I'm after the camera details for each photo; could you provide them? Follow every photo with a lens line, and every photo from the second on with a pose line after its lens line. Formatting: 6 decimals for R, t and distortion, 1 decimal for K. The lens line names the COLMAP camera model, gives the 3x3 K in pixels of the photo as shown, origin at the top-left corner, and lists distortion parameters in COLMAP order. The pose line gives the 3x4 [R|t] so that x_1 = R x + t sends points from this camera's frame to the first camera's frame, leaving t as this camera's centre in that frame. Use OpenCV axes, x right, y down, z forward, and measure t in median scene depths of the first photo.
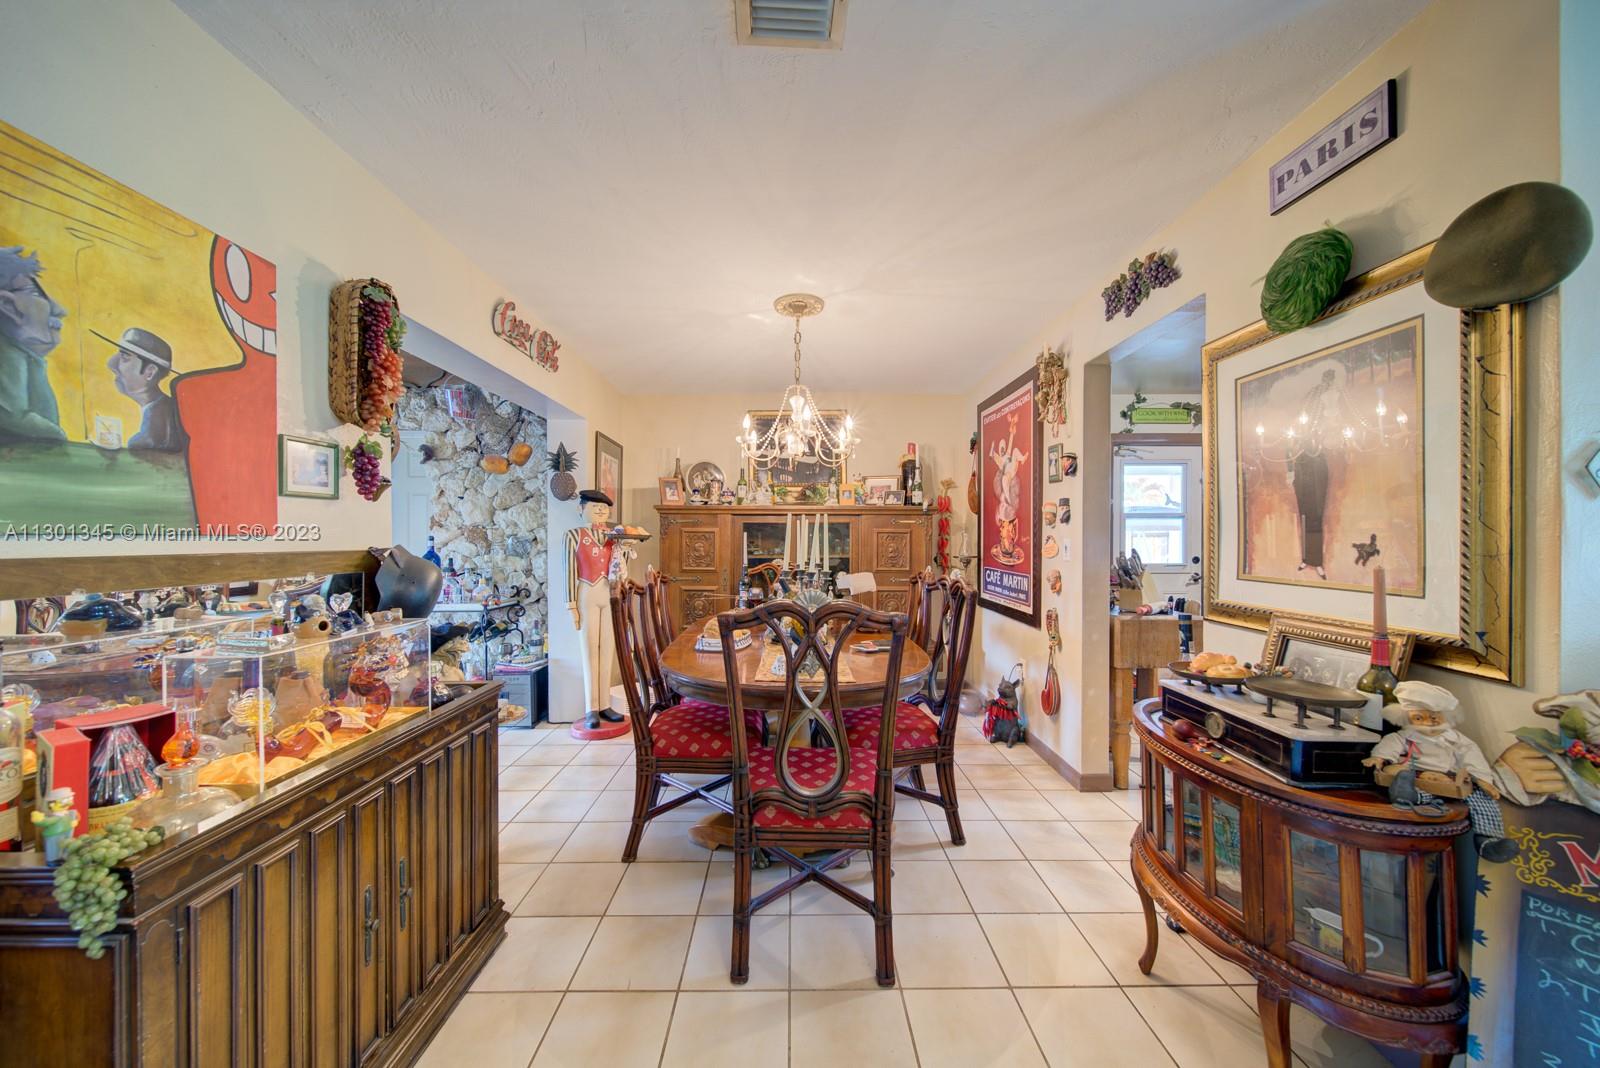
lens RADIAL K [[562.5, 0, 802.4], [0, 562.5, 540.6], [0, 0, 1]] dist [-0.001752, -0.000423]
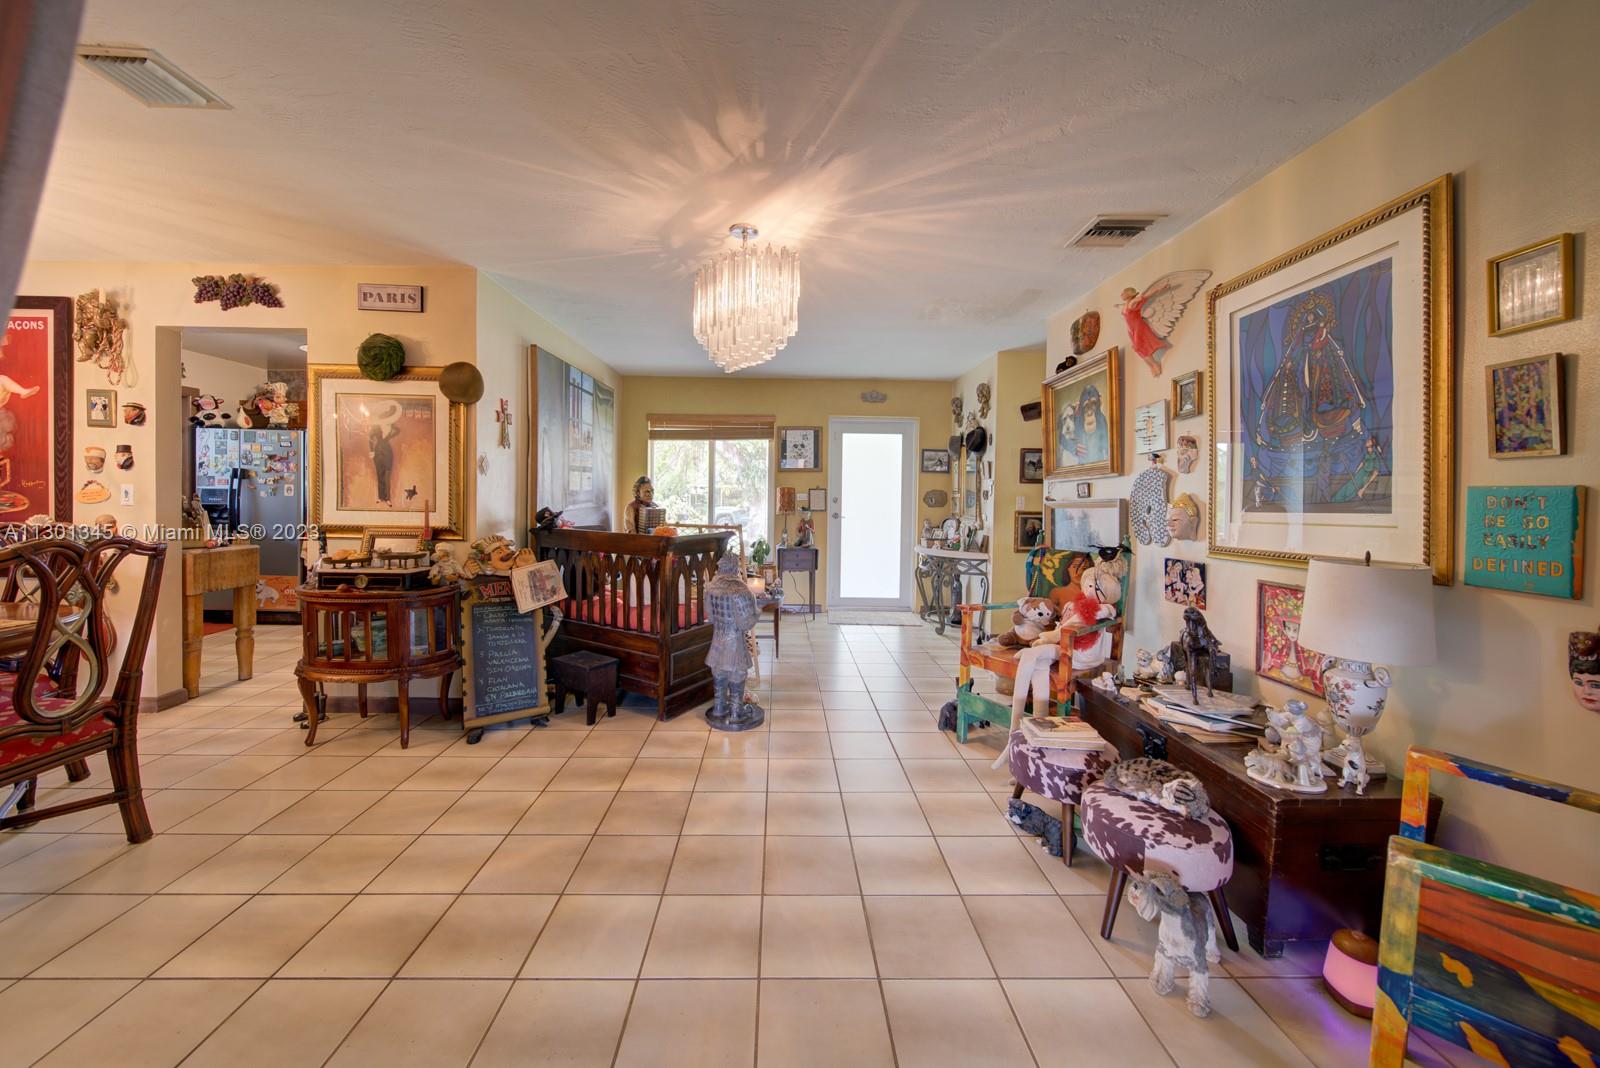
lens RADIAL K [[579.6, 0, 795.0], [0, 579.6, 506.1], [0, 0, 1]] dist [-0.006004, -0.000189]
pose [[-0.008803, -0.021730, 0.999725, -1.160329], [-0.008370, 0.999730, 0.021657, 0.008026], [-0.999926, -0.008177, -0.008982, -0.442490]]
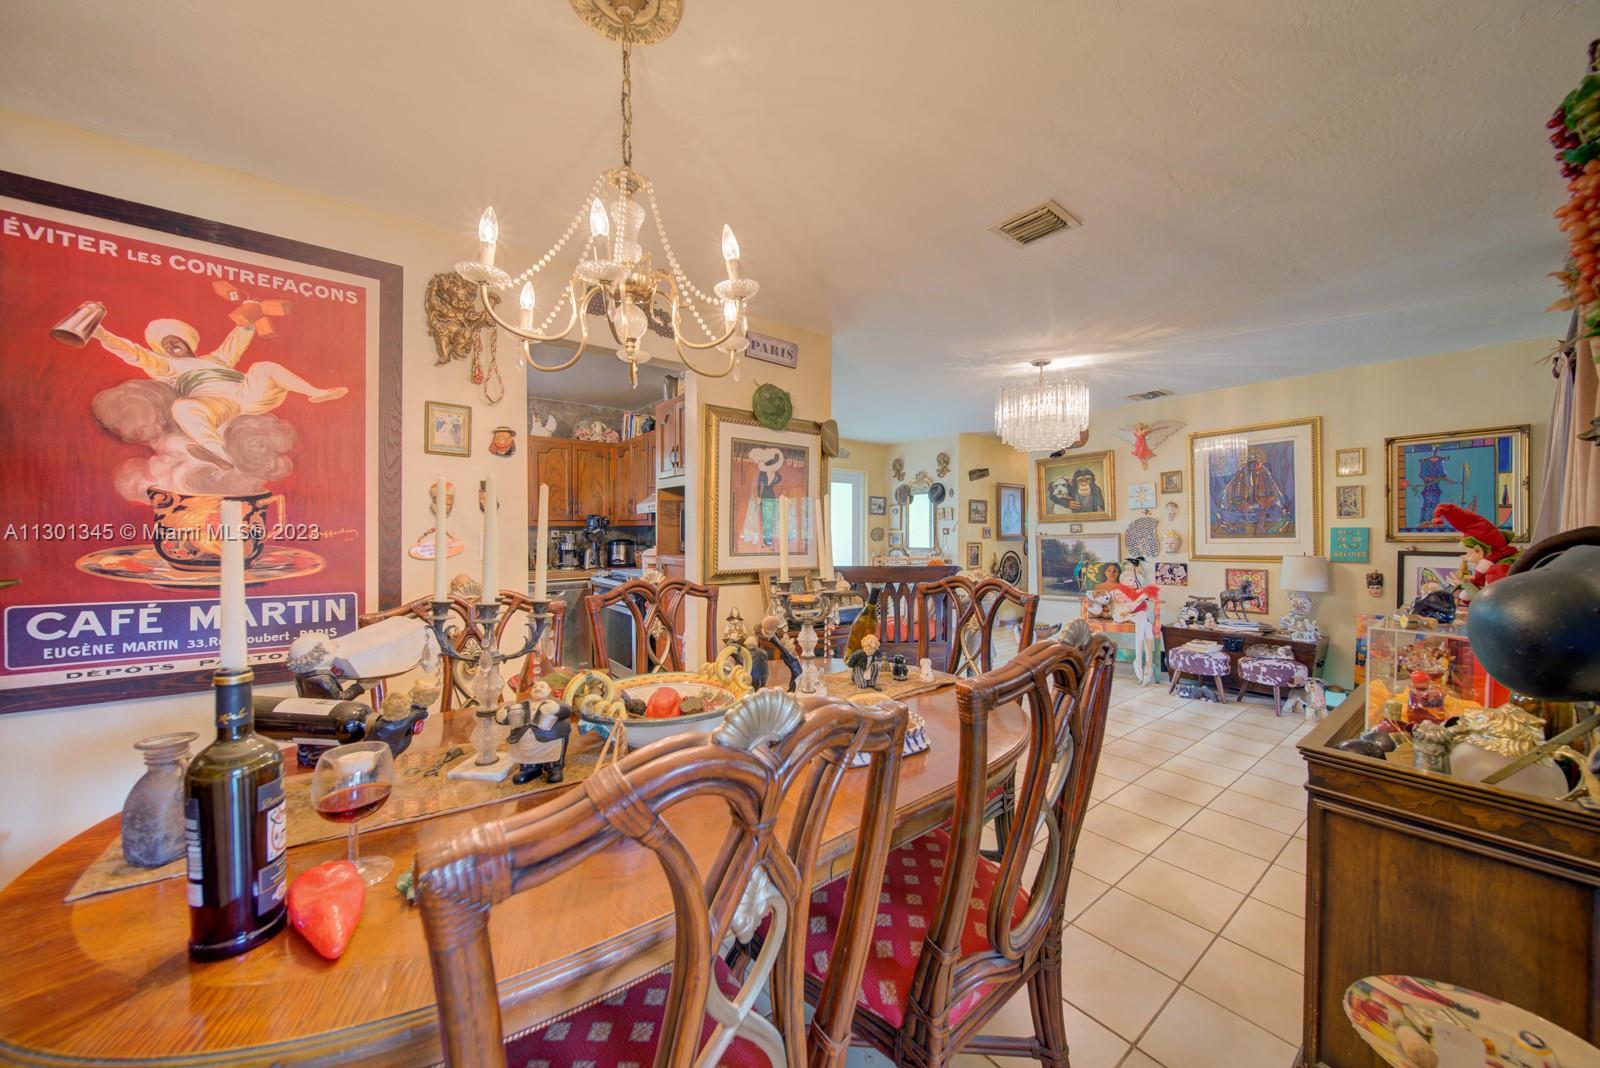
lens RADIAL K [[562.5, 0, 802.4], [0, 562.5, 540.6], [0, 0, 1]] dist [-0.001752, -0.000423]
pose [[-0.604375, -0.014730, 0.796564, -0.815857], [0.002487, 0.999789, 0.020375, -0.013116], [-0.796696, 0.014295, -0.604211, 2.147852]]
